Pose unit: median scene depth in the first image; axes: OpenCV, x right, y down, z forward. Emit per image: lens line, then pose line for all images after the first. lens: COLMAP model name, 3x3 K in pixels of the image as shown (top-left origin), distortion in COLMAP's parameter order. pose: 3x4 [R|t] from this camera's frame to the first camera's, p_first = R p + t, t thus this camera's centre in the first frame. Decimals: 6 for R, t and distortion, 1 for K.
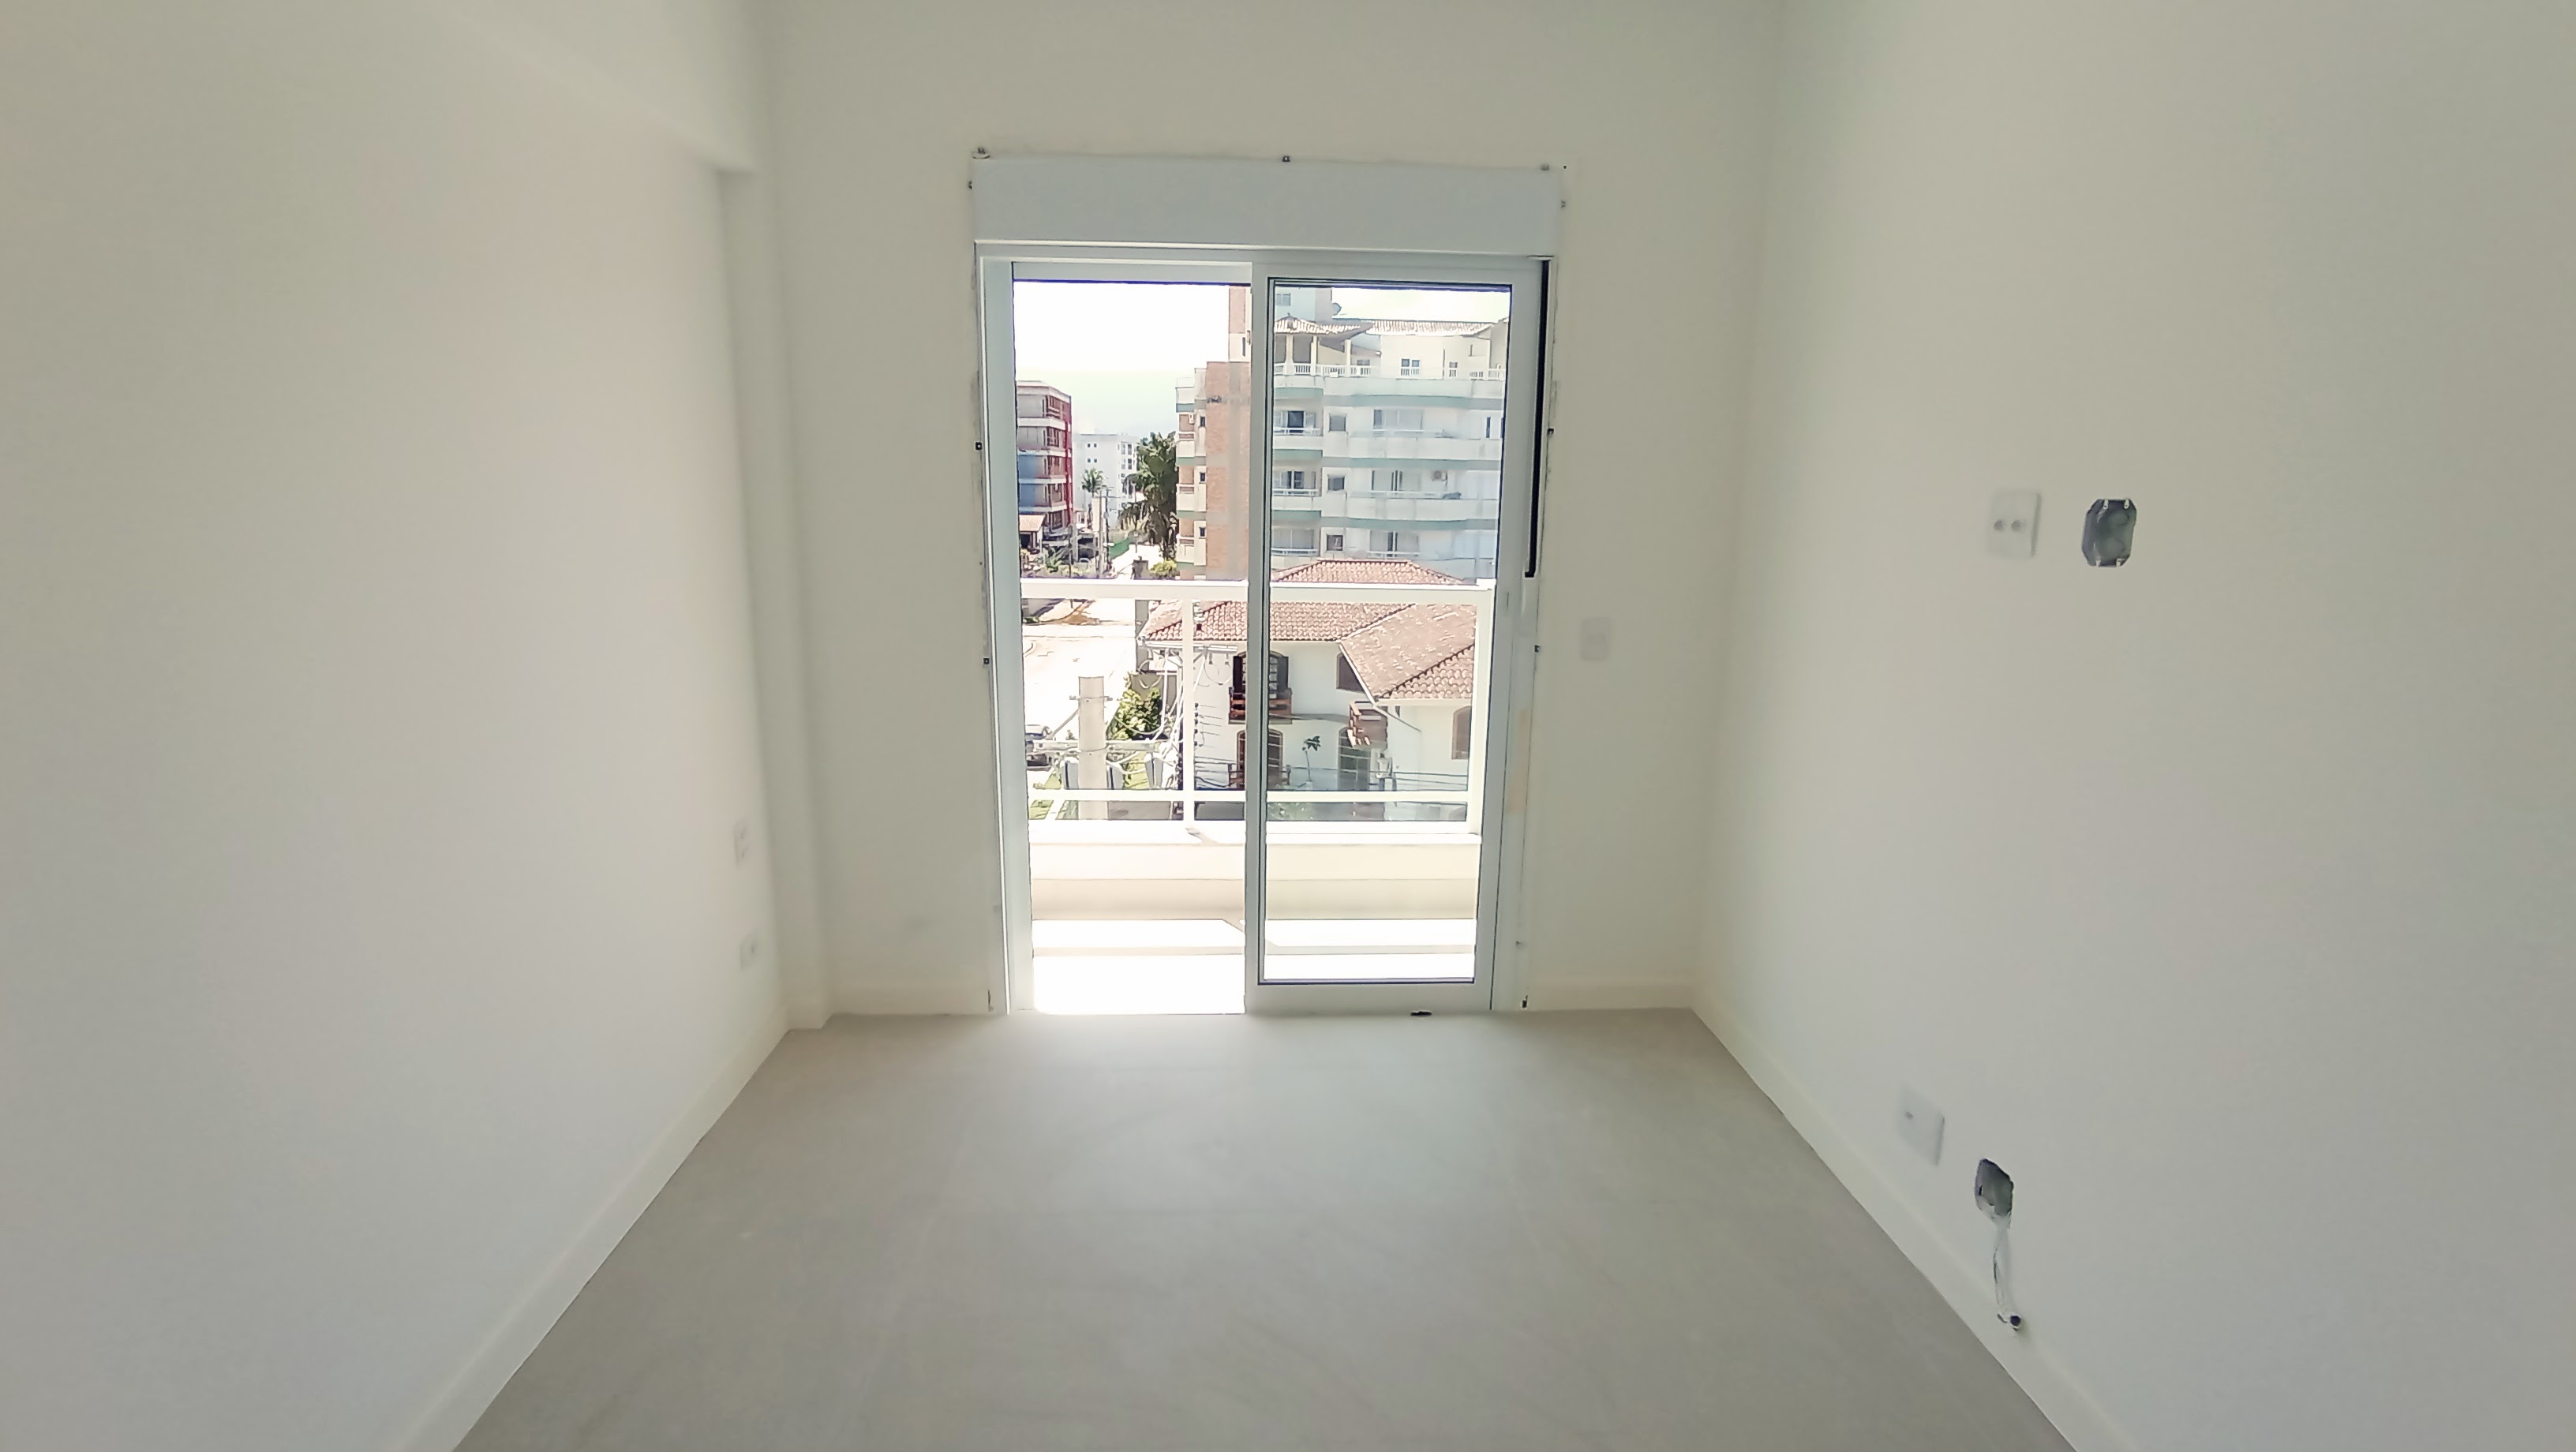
lens RADIAL K [[1176.3, 0, 1291.1], [0, 1176.3, 725.6], [0, 0, 1]] dist [-0.051797, 0.039082]
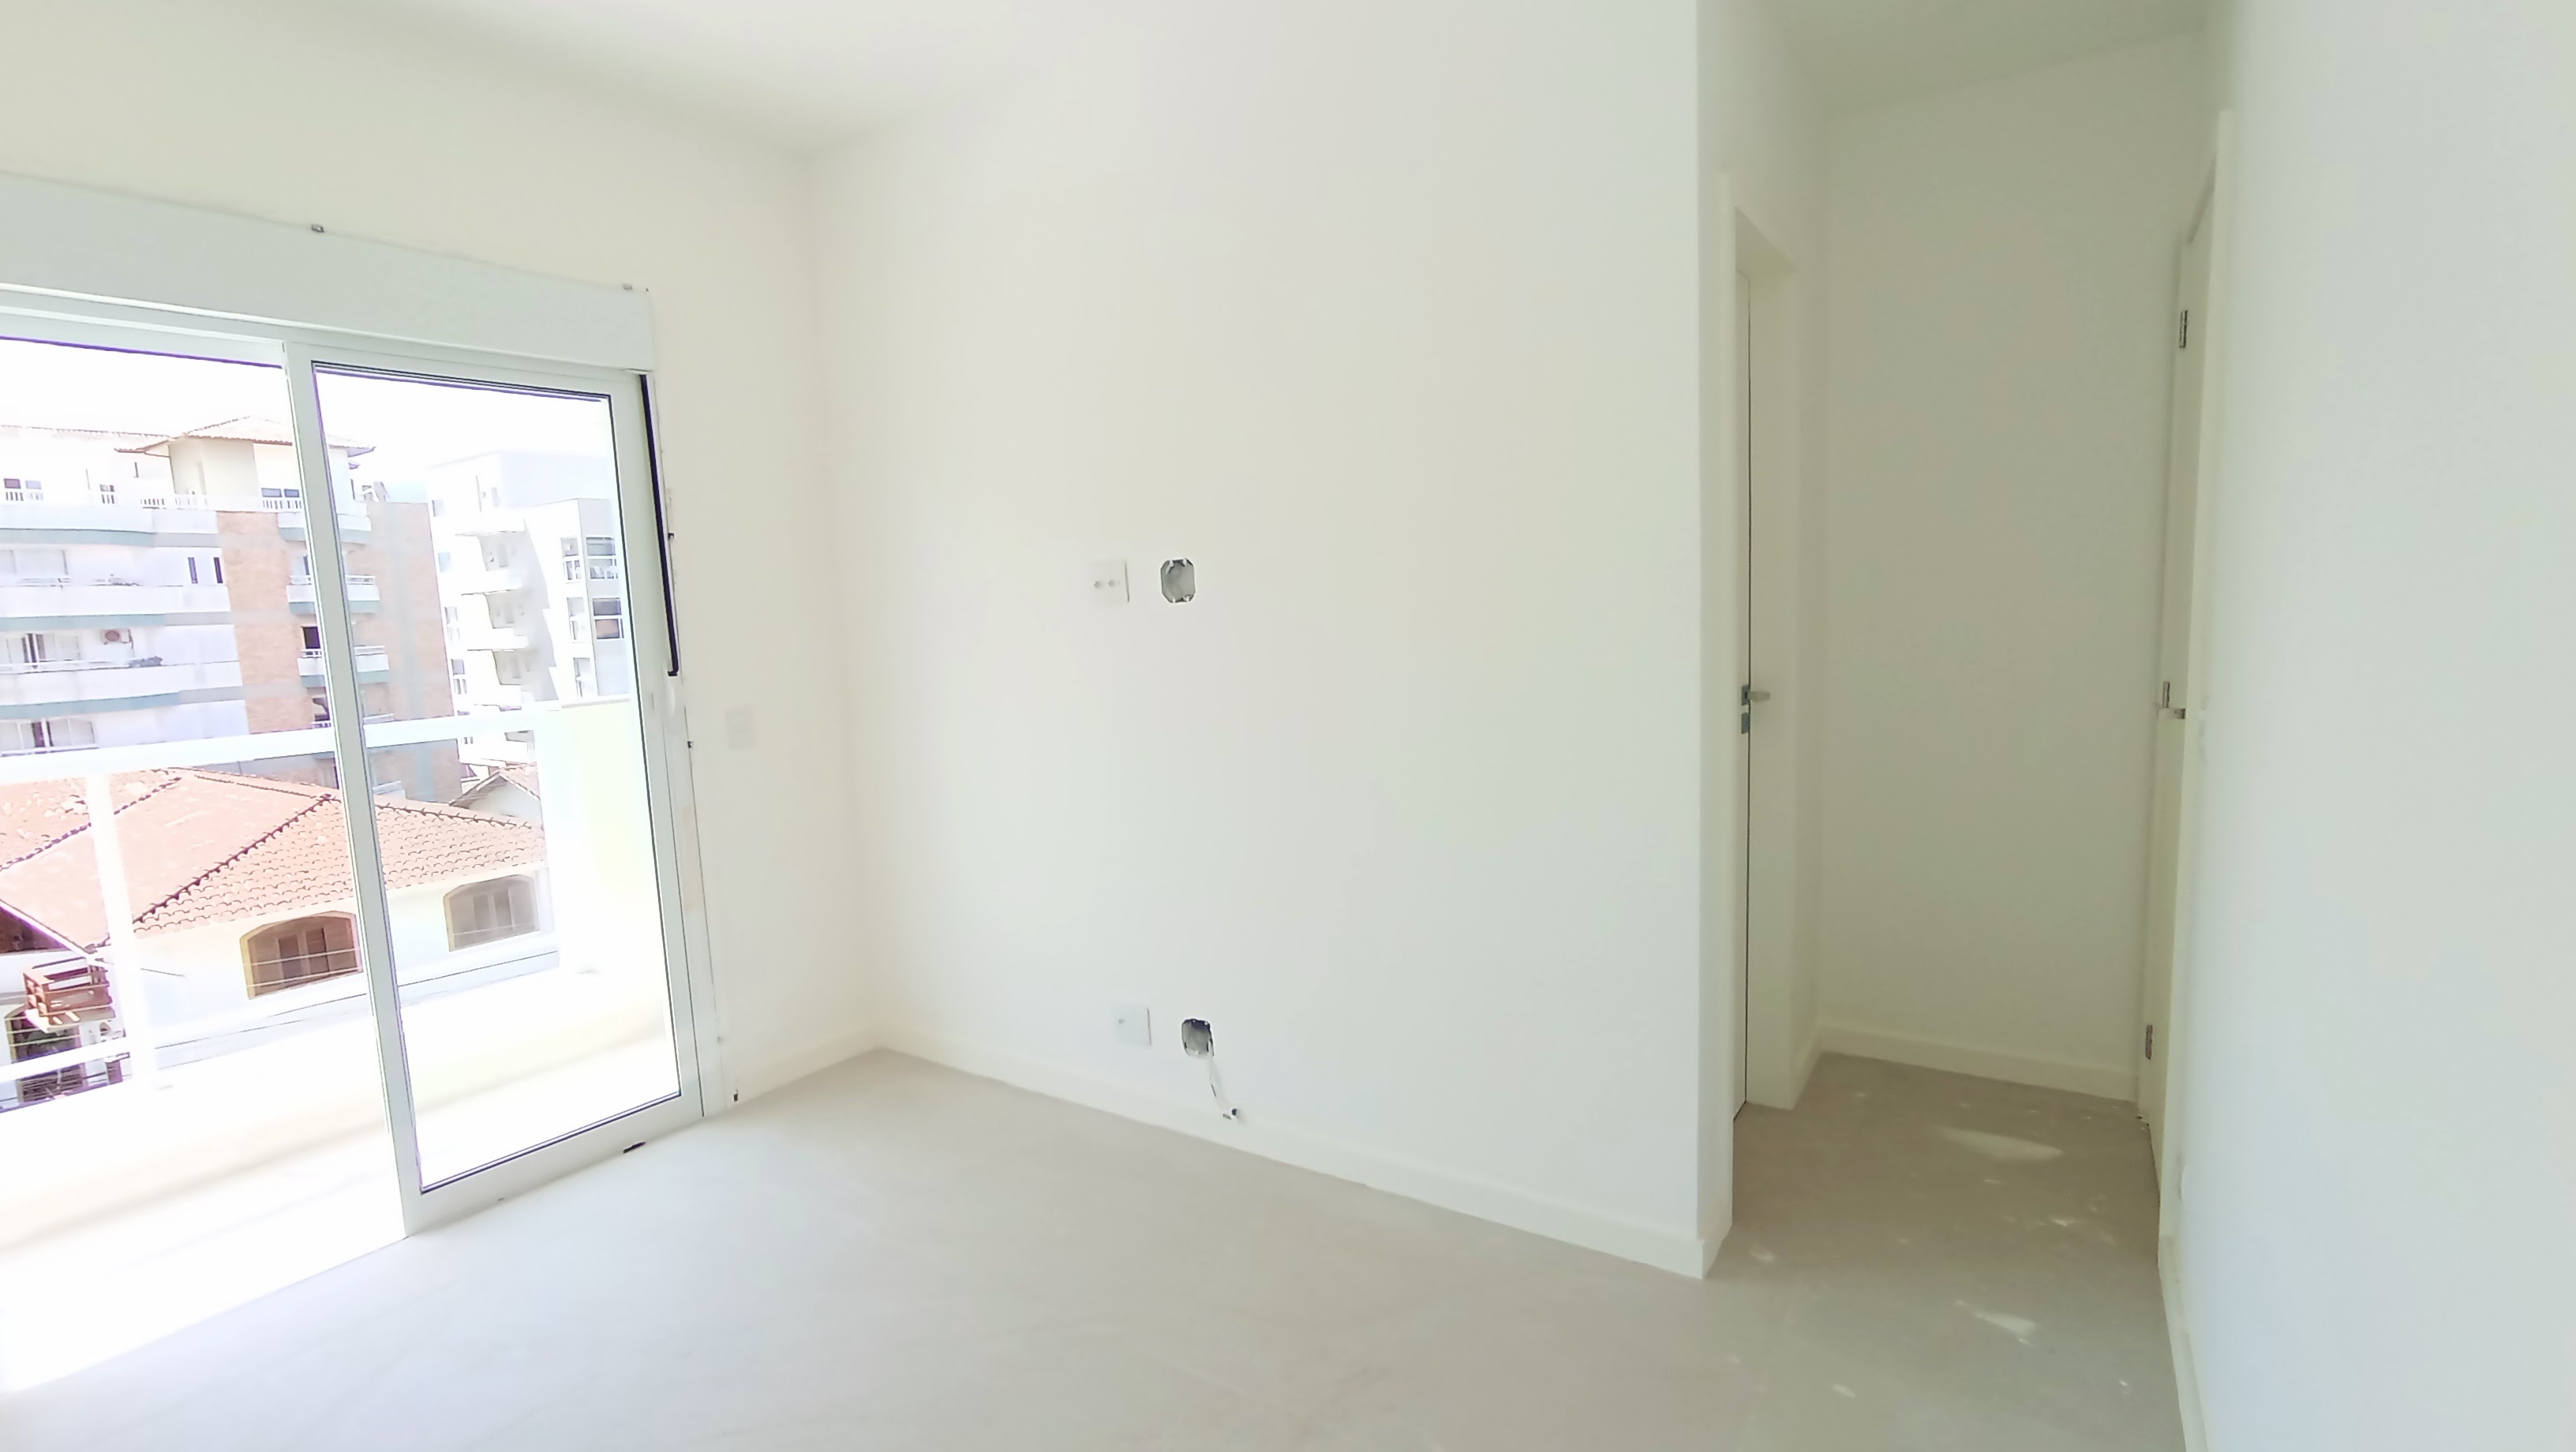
lens RADIAL K [[1164.7, 0, 1275.3], [0, 1164.7, 718.5], [0, 0, 1]] dist [-0.001873, 0.008874]
pose [[0.615274, -0.129068, 0.777676, -0.249871], [0.216674, 0.976199, -0.009410, 0.031407], [-0.757952, 0.174293, 0.628595, -0.030896]]
